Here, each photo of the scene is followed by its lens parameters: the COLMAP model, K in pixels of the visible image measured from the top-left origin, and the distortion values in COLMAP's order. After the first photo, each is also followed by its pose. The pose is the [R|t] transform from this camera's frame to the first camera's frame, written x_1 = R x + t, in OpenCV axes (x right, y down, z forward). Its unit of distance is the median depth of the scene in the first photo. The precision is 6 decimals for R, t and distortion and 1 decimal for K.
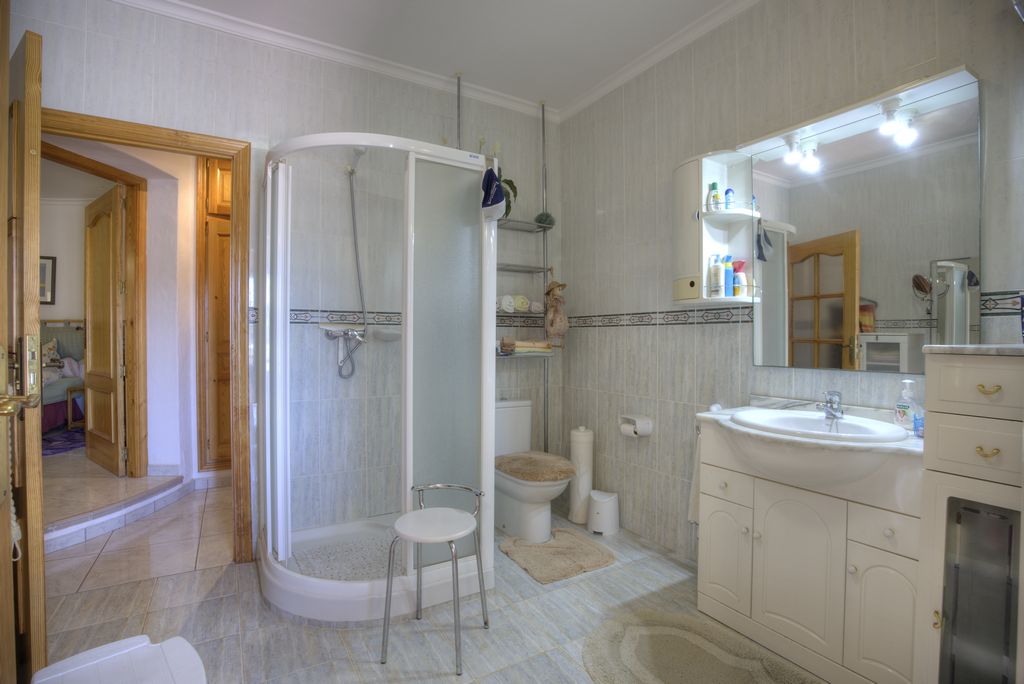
lens RADIAL K [[475.4, 0, 511.1], [0, 475.4, 340.3], [0, 0, 1]] dist [-0.049411, 0.007249]
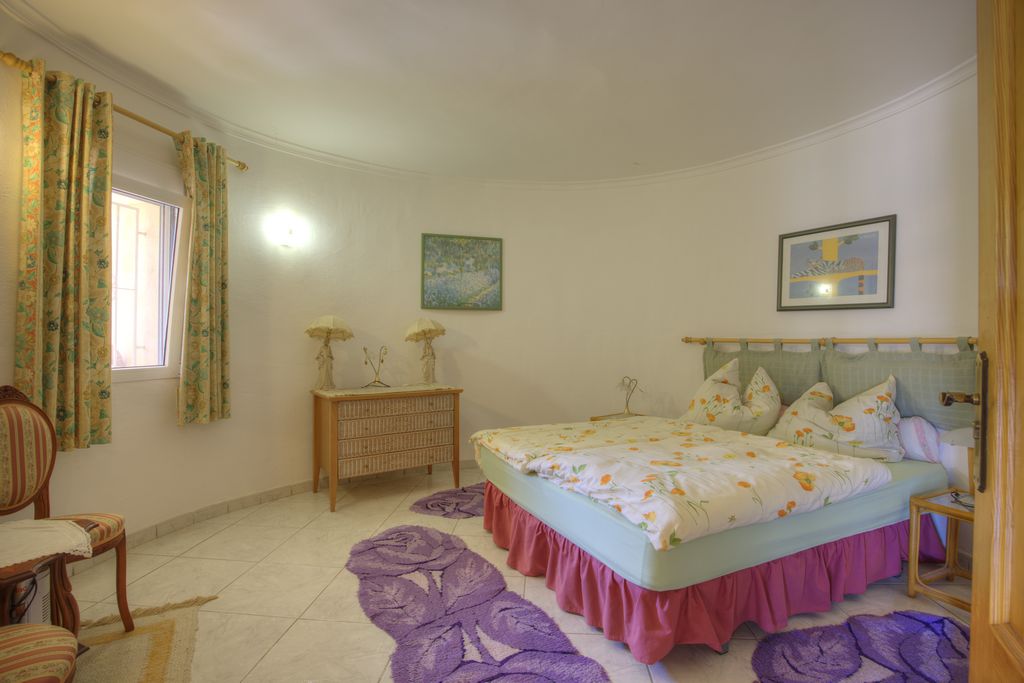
lens RADIAL K [[475.4, 0, 511.3], [0, 475.4, 341.9], [0, 0, 1]] dist [-0.049411, 0.007249]
pose [[0.066997, 0.004278, -0.997744, -0.525408], [-0.014595, 0.999888, 0.003307, -0.036604], [0.997646, 0.014340, 0.067052, 0.548373]]
